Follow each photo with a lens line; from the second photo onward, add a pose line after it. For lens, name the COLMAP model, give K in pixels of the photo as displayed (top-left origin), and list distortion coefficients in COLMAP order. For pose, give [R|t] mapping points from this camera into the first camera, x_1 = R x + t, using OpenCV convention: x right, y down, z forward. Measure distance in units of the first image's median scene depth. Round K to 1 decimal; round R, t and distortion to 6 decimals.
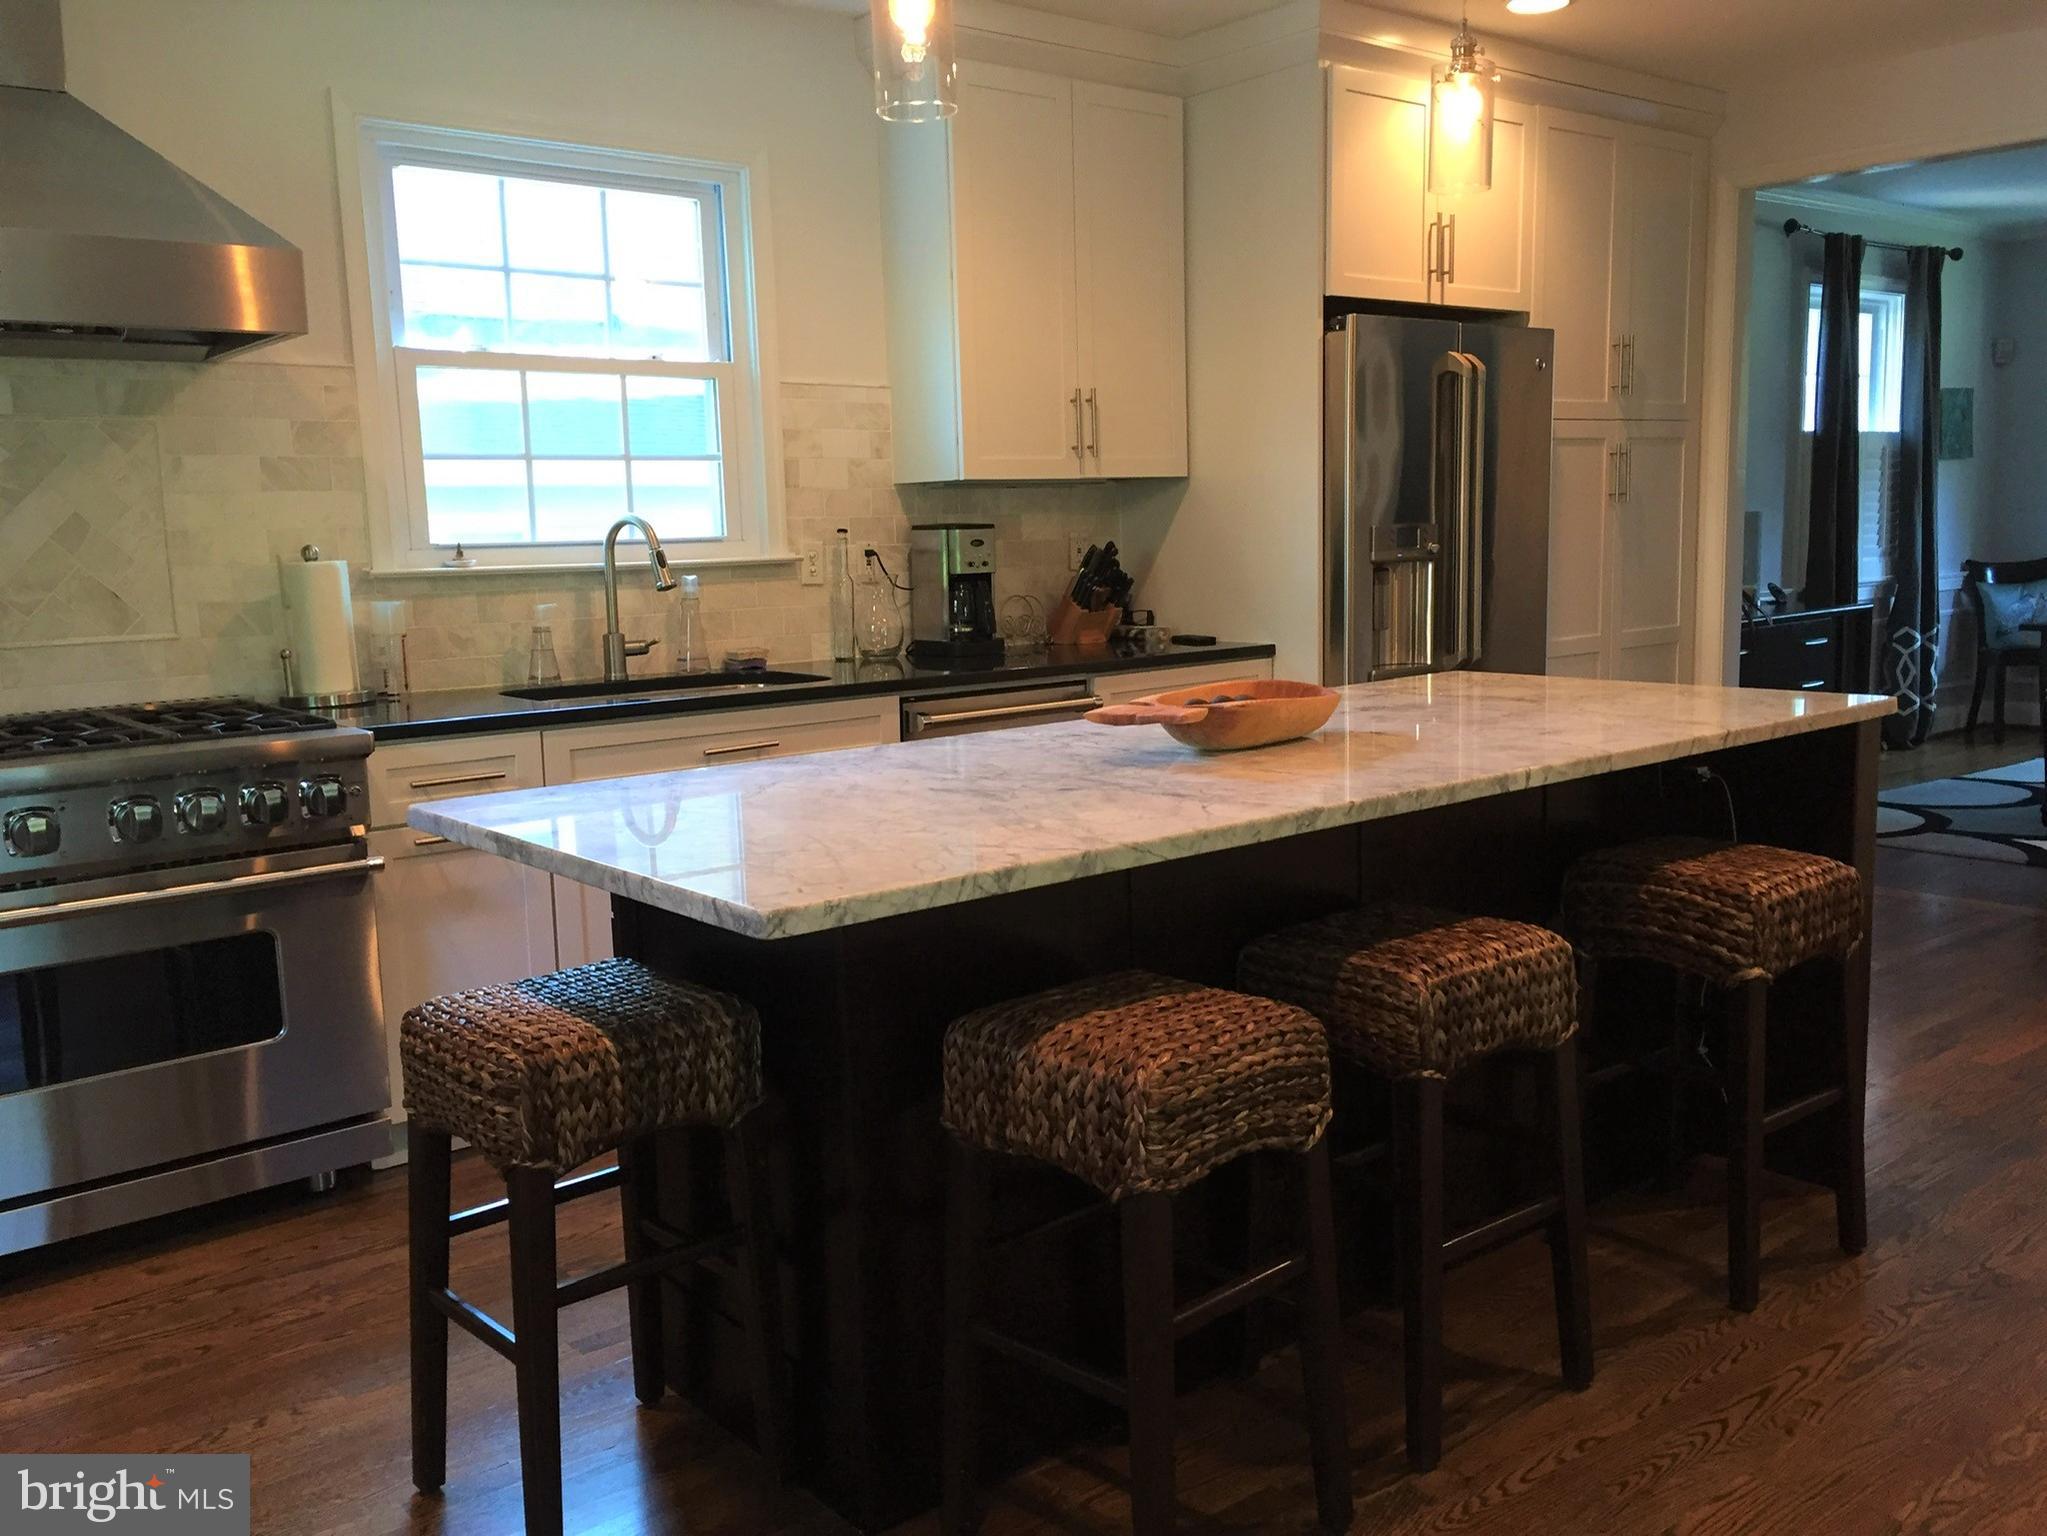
lens RADIAL K [[1760.9, 0, 1017.8], [0, 1760.9, 771.7], [0, 0, 1]] dist [0.074171, -0.103103]
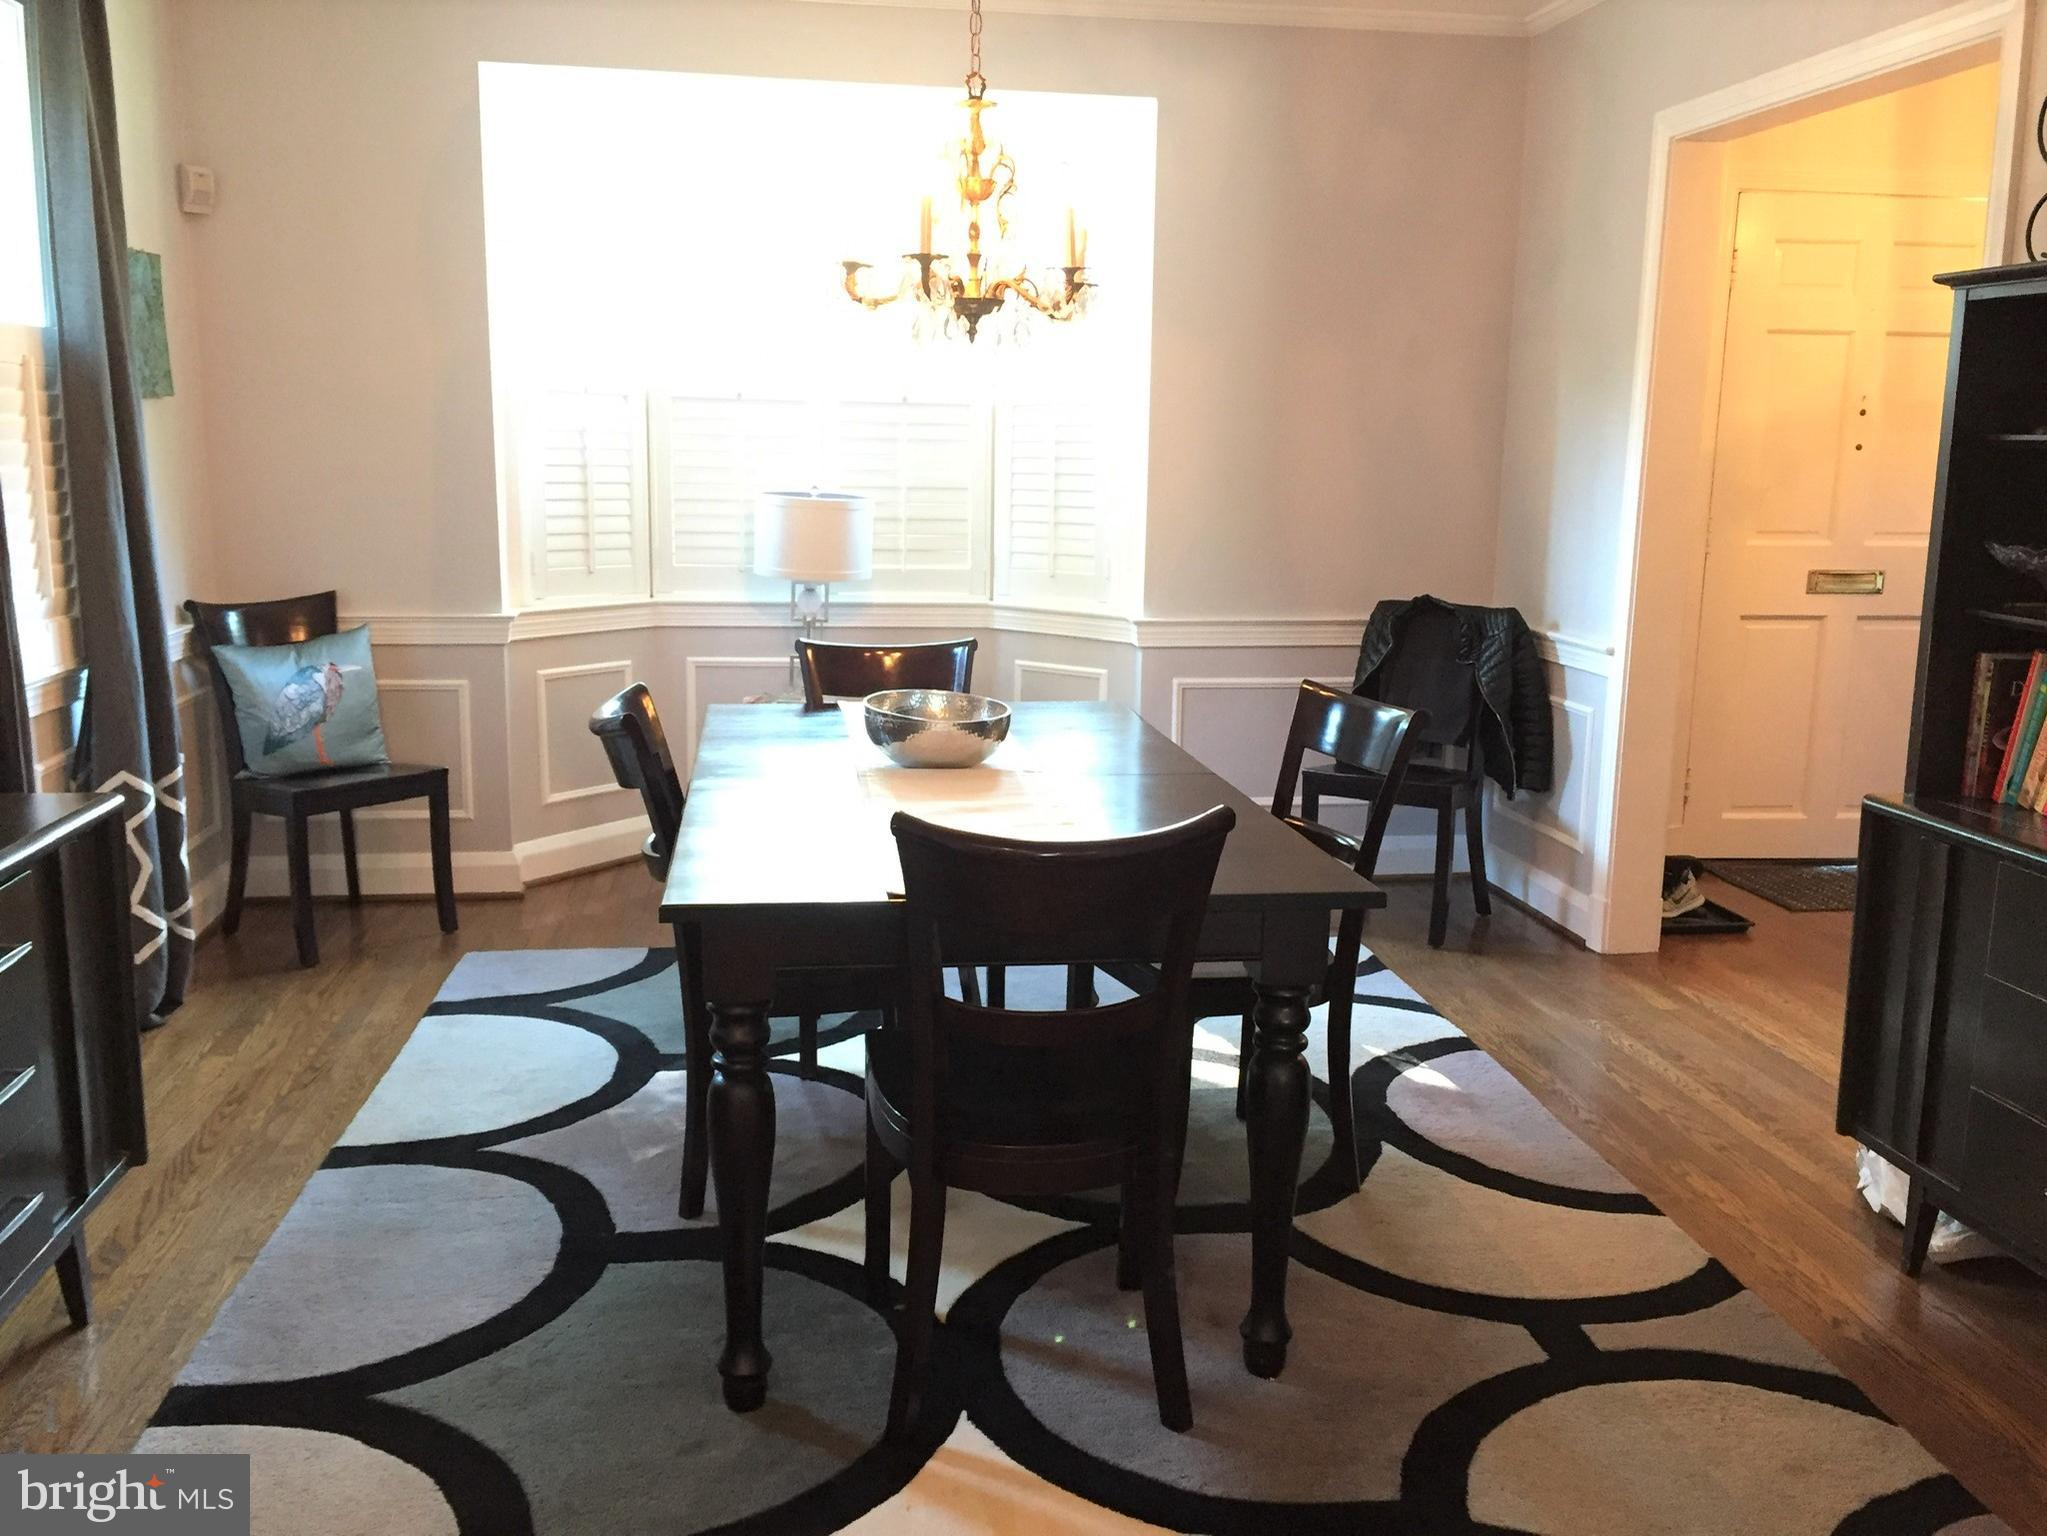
lens RADIAL K [[1760.9, 0, 1023.8], [0, 1760.9, 764.3], [0, 0, 1]] dist [0.074171, -0.103103]
pose [[0.509805, -0.114394, 0.852650, 0.085649], [0.081313, 0.993090, 0.084618, -0.037825], [-0.856438, 0.026193, 0.515584, 0.212054]]
